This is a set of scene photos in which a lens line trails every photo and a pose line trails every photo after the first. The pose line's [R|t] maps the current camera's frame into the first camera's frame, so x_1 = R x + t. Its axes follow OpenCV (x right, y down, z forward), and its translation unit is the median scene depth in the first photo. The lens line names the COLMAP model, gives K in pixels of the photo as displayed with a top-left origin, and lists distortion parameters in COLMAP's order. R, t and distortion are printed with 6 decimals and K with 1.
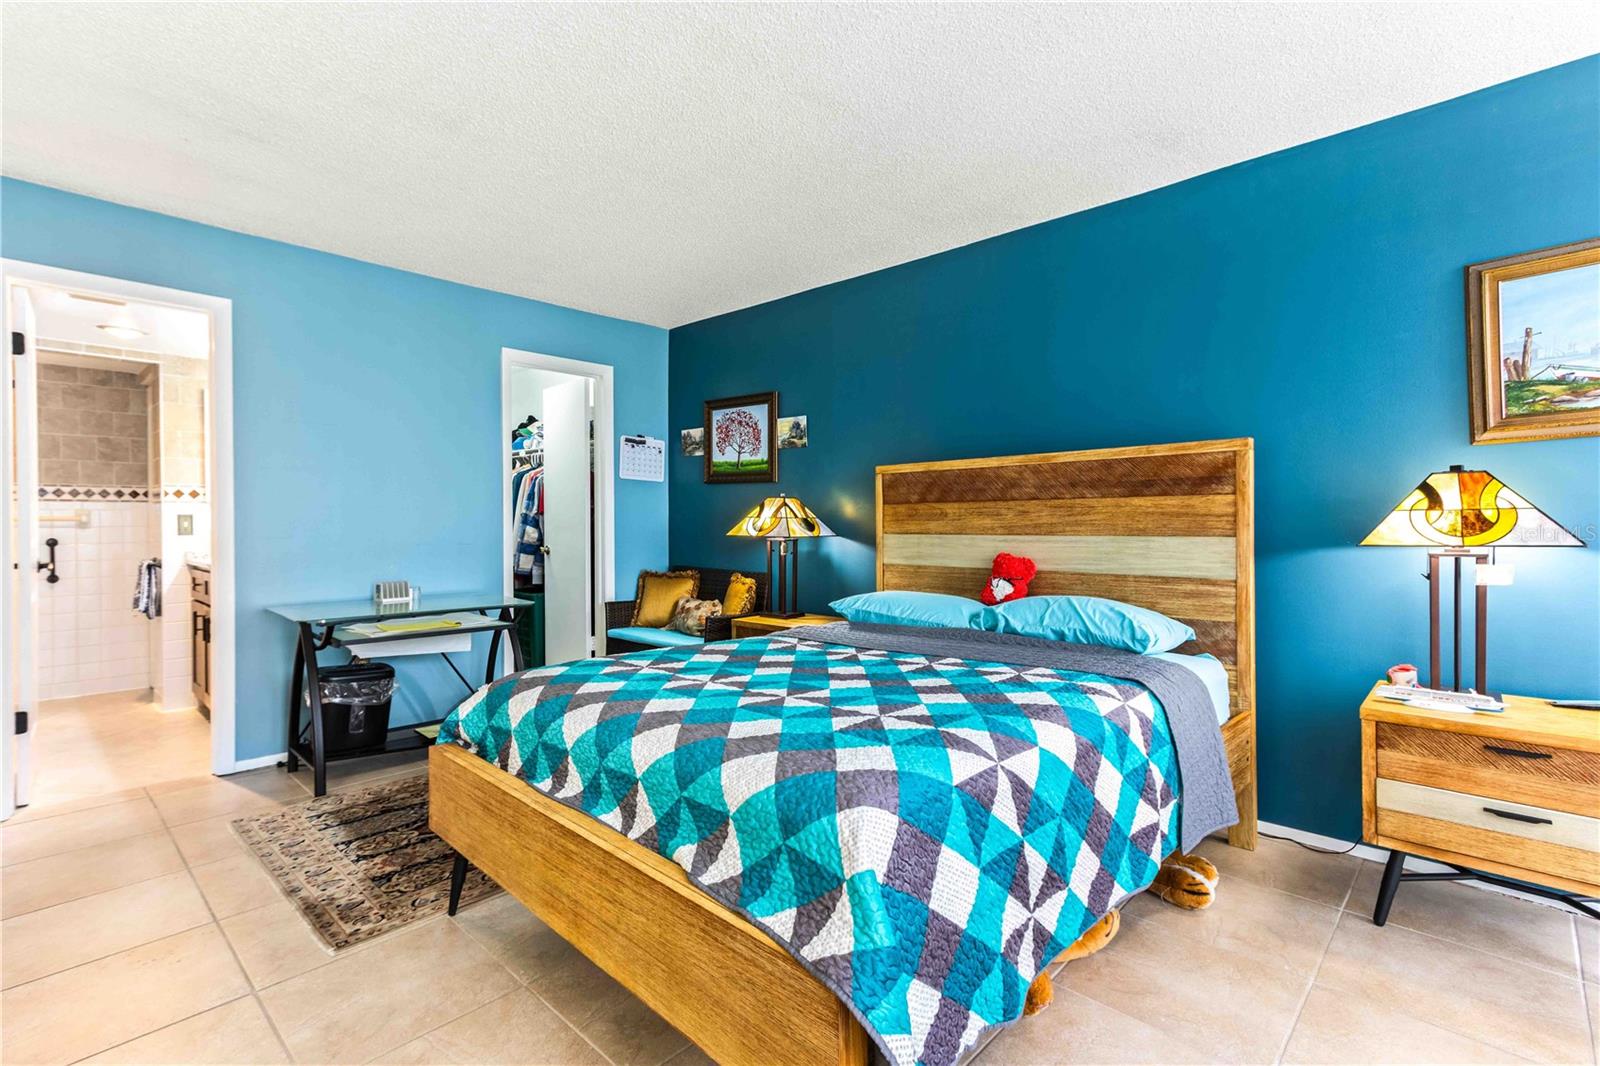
lens RADIAL K [[759.7, 0, 789.9], [0, 759.7, 525.2], [0, 0, 1]] dist [0.012351, -0.001228]
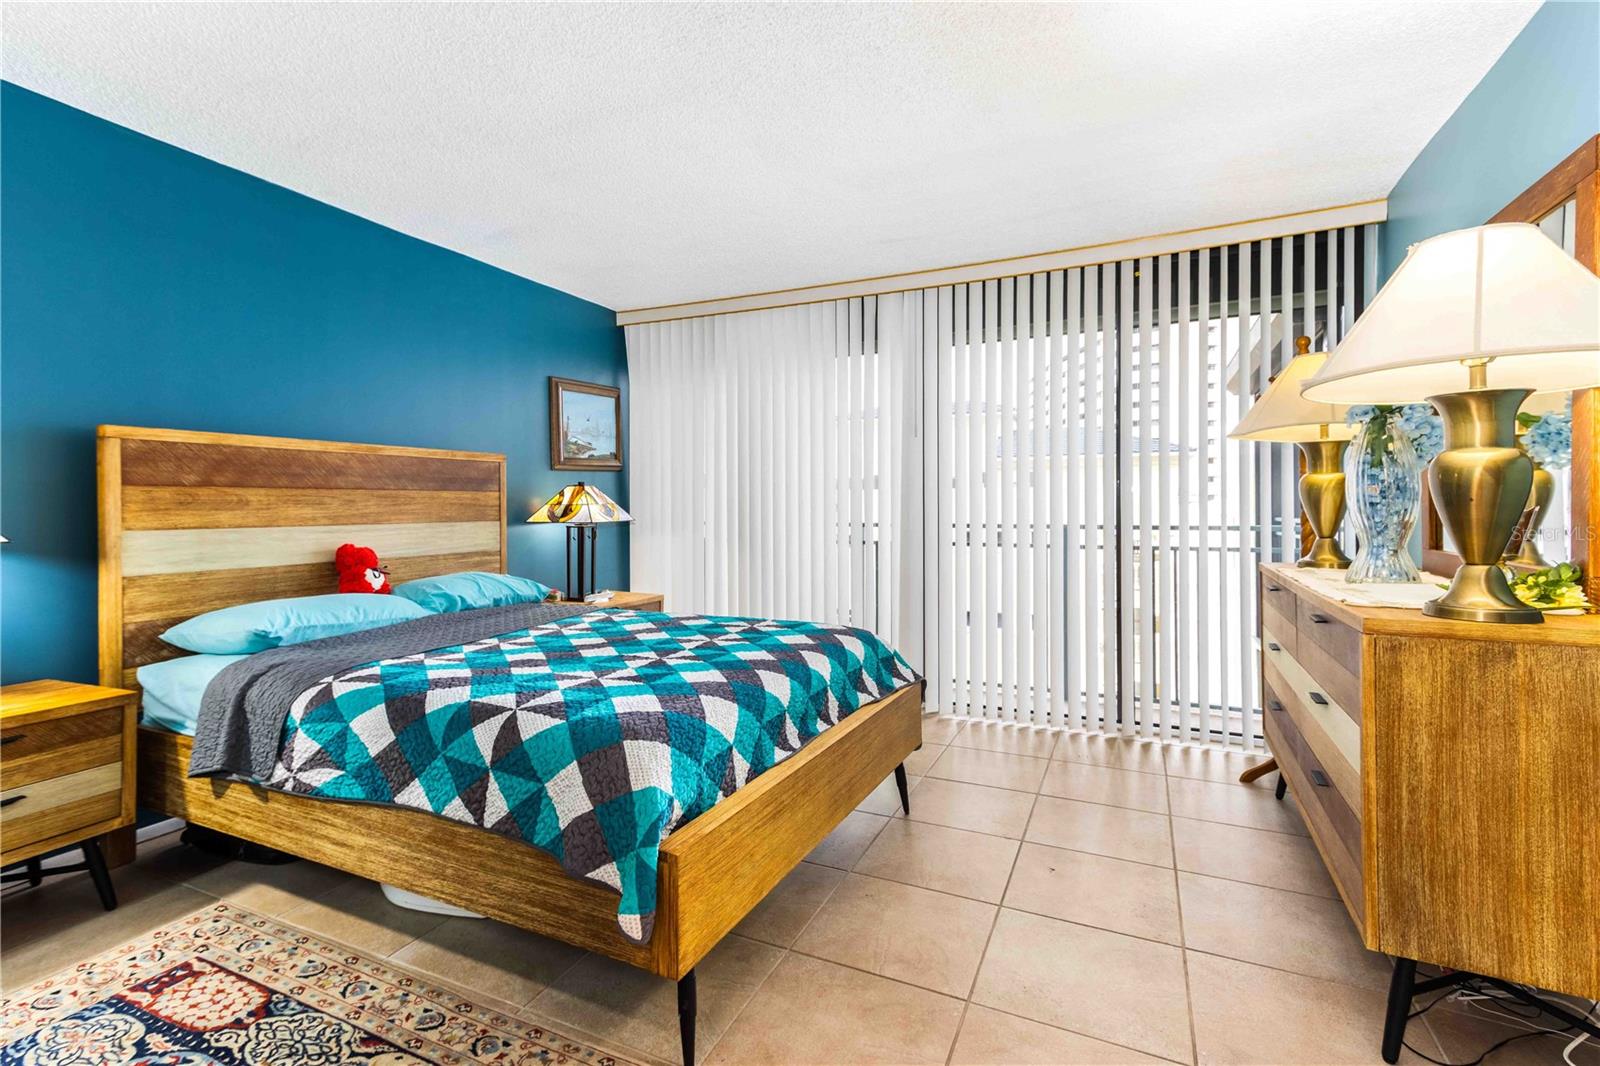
lens RADIAL K [[759.7, 0, 762.8], [0, 759.7, 508.6], [0, 0, 1]] dist [0.012351, -0.001228]
pose [[-0.310188, 0.004572, 0.950664, -0.783384], [0.011933, 0.999928, -0.000916, -0.000689], [-0.950600, 0.011060, -0.310221, 0.797833]]
